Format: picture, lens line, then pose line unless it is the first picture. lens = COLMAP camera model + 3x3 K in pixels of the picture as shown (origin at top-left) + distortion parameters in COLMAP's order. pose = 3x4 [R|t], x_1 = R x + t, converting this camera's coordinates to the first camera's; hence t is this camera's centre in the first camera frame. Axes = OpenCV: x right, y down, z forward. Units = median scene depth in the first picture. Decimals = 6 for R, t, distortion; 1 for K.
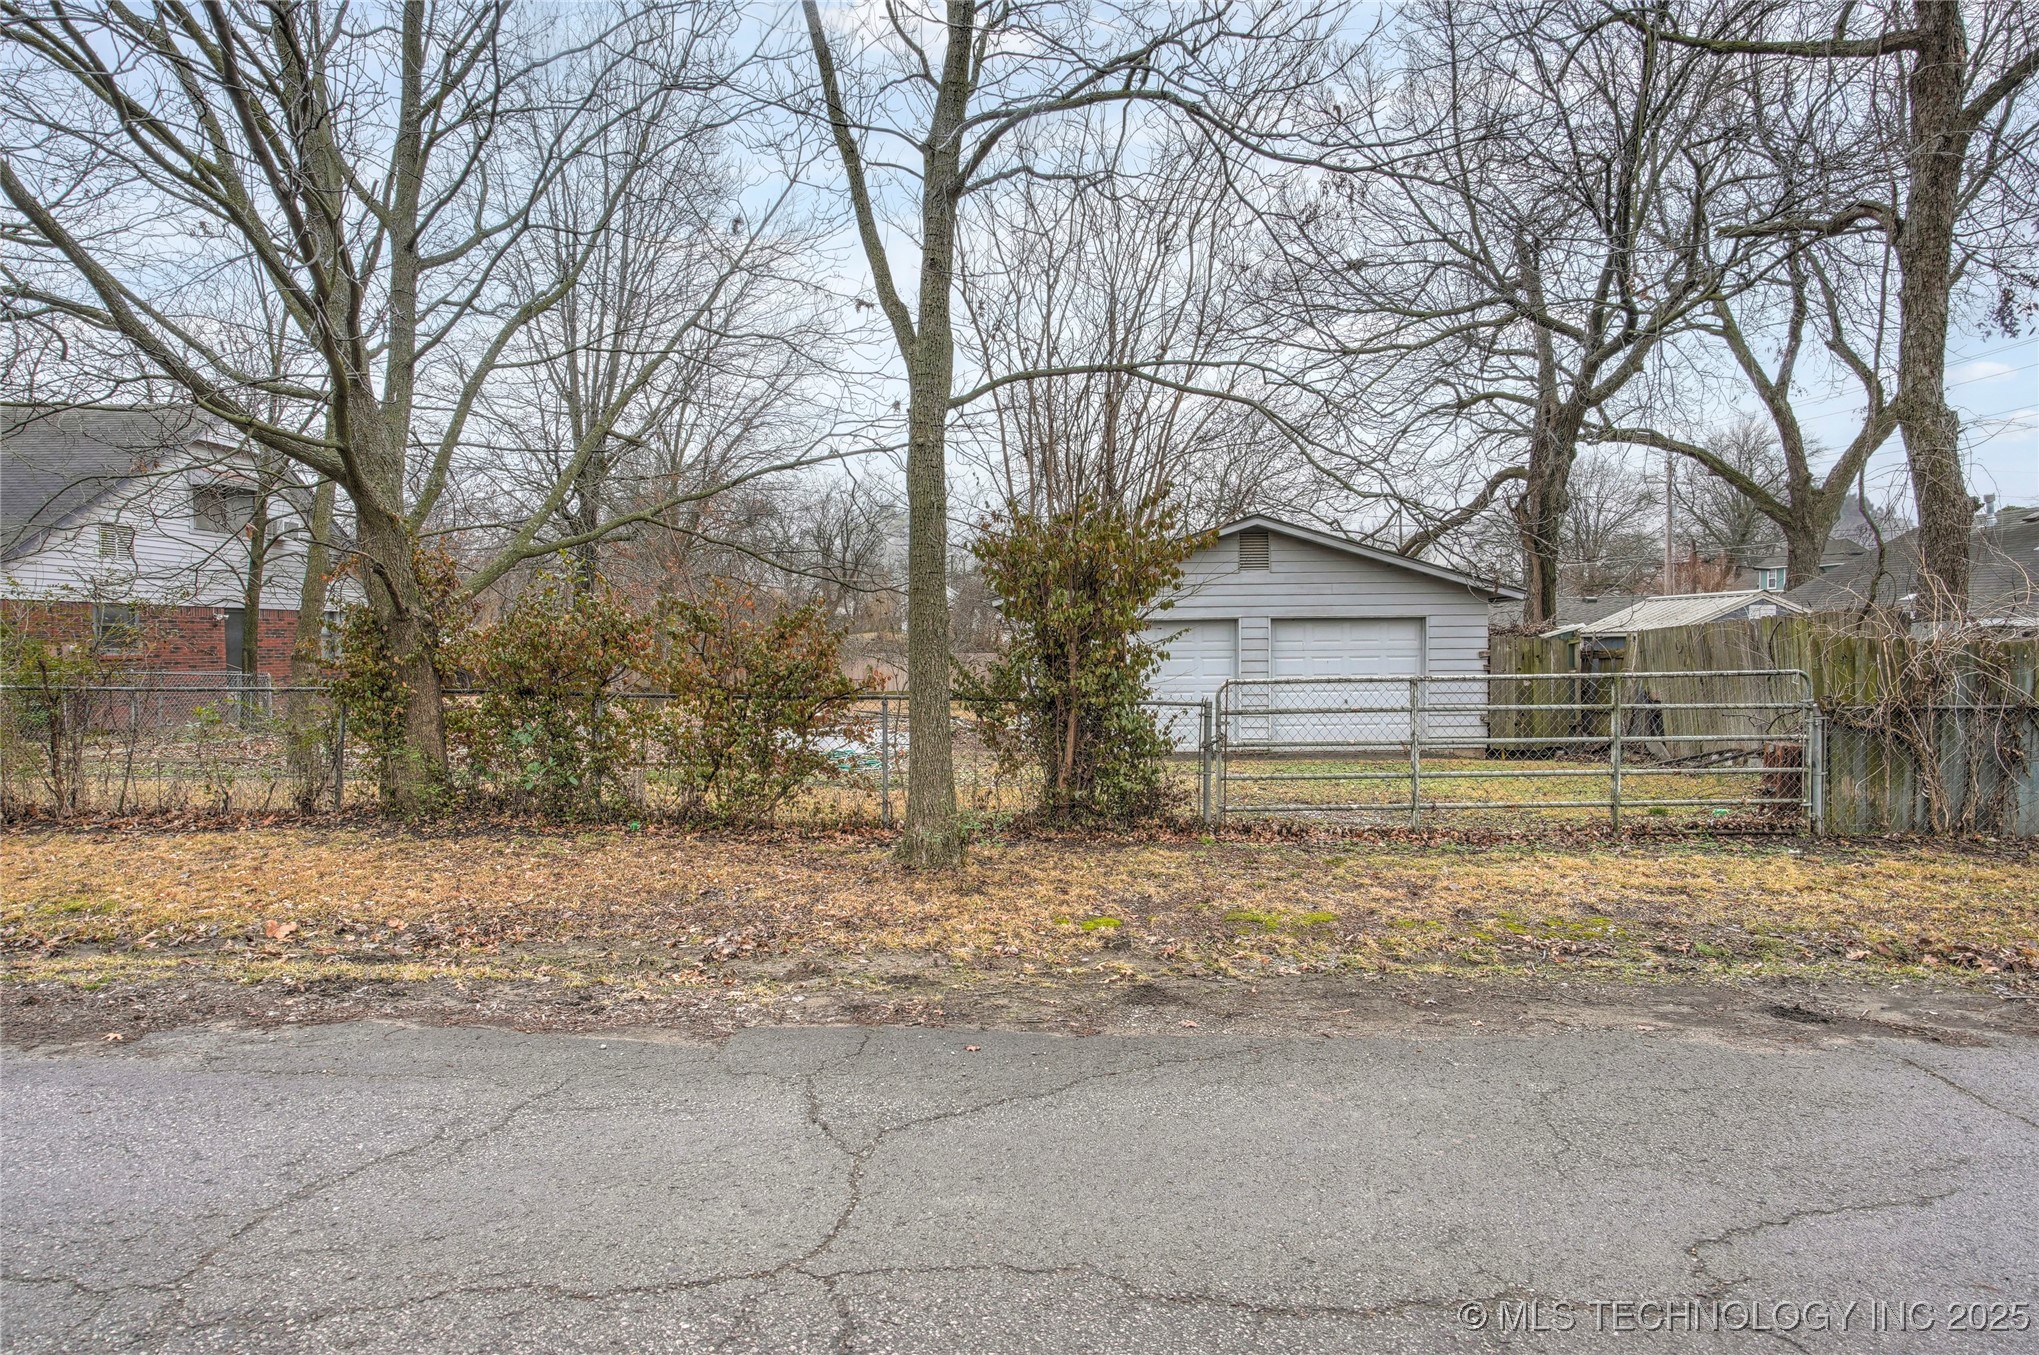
lens RADIAL K [[1053.2, 0, 1019.3], [0, 1053.2, 674.7], [0, 0, 1]] dist [-0.020892, 0.000533]
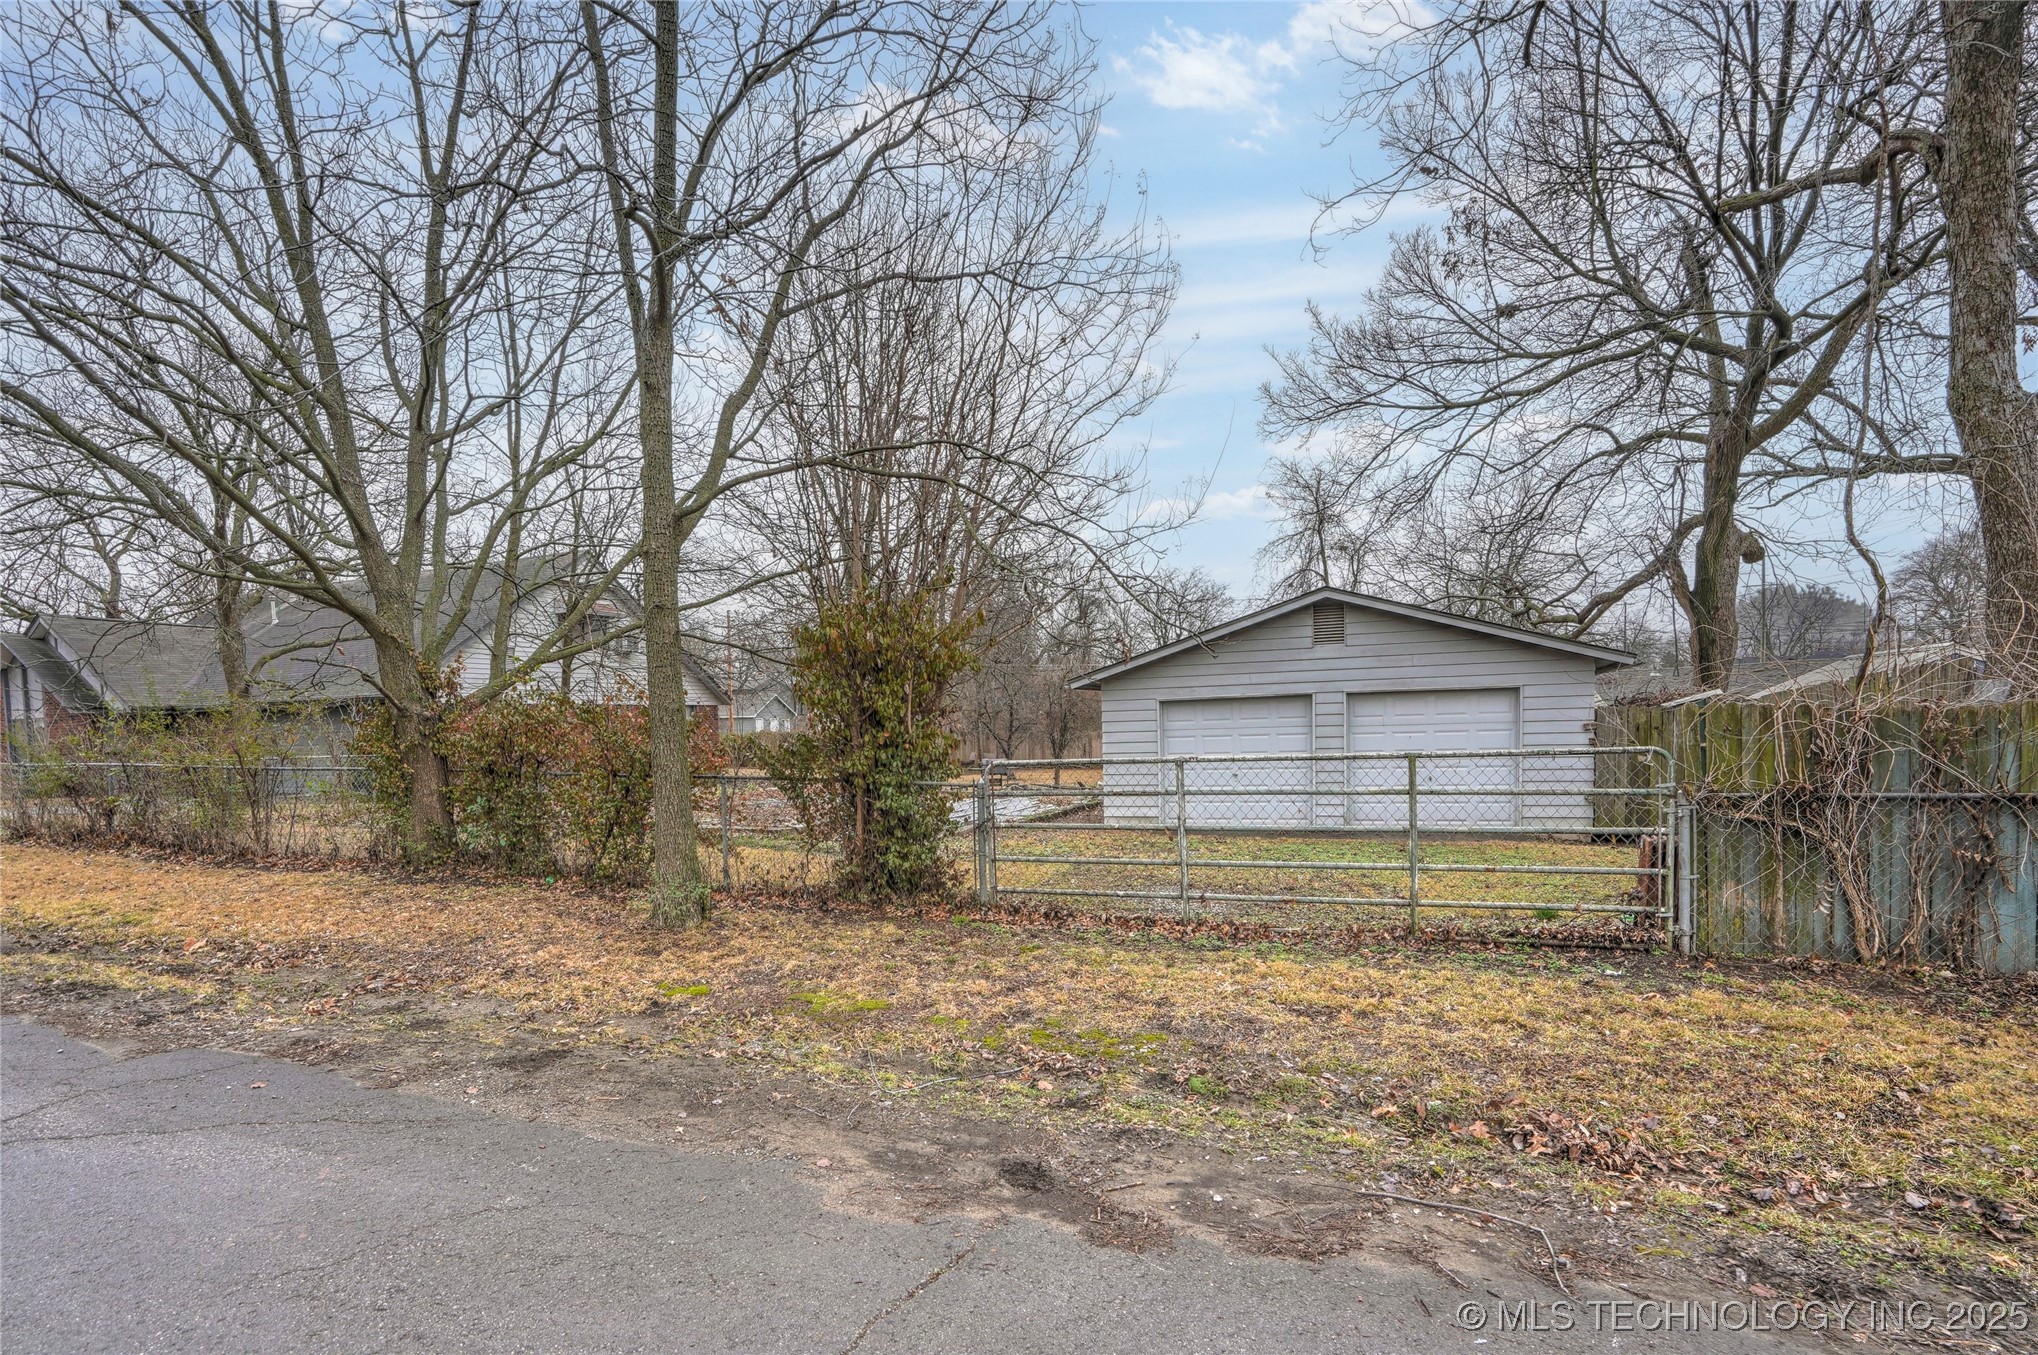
lens RADIAL K [[940.6, 0, 1024.7], [0, 940.6, 769.8], [0, 0, 1]] dist [-0.023229, 0.001381]
pose [[0.940085, 0.002226, -0.340932, 0.528770], [0.005668, 0.999738, 0.022157, -0.006181], [0.340892, -0.022762, 0.939827, 0.162487]]
